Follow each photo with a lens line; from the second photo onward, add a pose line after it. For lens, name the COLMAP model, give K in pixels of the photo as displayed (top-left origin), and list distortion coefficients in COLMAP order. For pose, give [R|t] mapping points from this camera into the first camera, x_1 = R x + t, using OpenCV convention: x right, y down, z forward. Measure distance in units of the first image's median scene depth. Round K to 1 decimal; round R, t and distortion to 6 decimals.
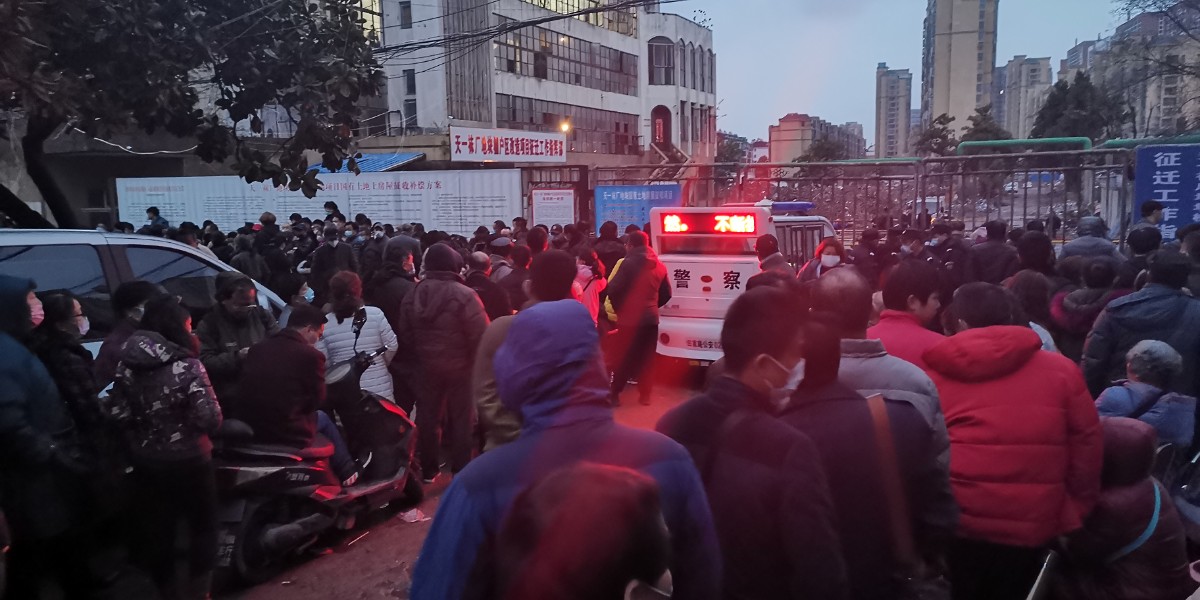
lens RADIAL K [[901.1, 0, 594.0], [0, 901.1, 298.1], [0, 0, 1]] dist [0.058171, -0.057299]
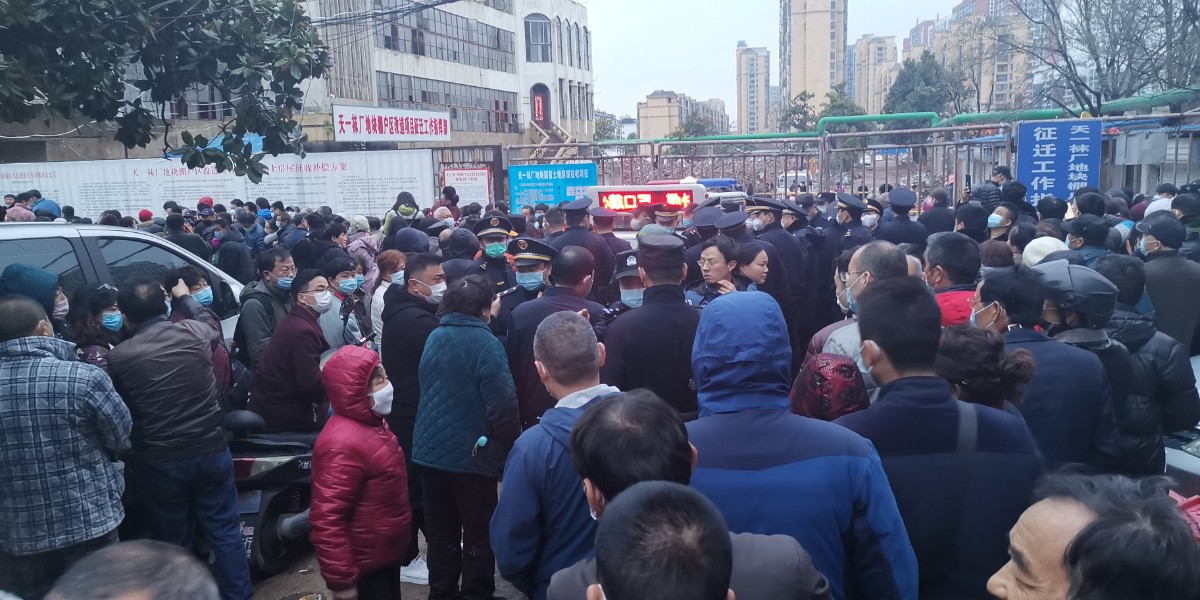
lens RADIAL K [[901.1, 0, 594.0], [0, 901.1, 298.1], [0, 0, 1]] dist [0.058171, -0.057299]
pose [[0.989698, -0.035690, 0.138653, -0.022823], [0.032326, 0.999128, 0.026444, -0.000378], [-0.139476, -0.021689, 0.989988, -0.004080]]
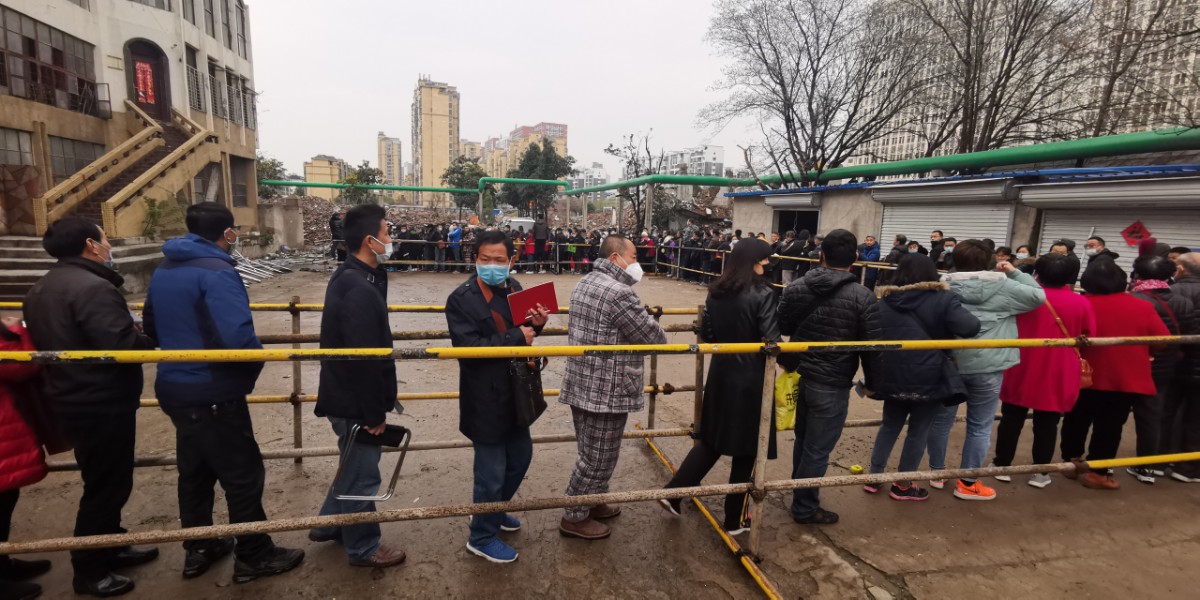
lens RADIAL K [[541.5, 0, 600.0], [0, 541.5, 300.0], [0, 0, 1]] dist [-0.000256, -0.000193]
pose [[0.771538, -0.053693, 0.633913, 0.122066], [0.032371, 0.998455, 0.045171, -0.082169], [-0.635359, -0.014331, 0.772084, 0.916052]]
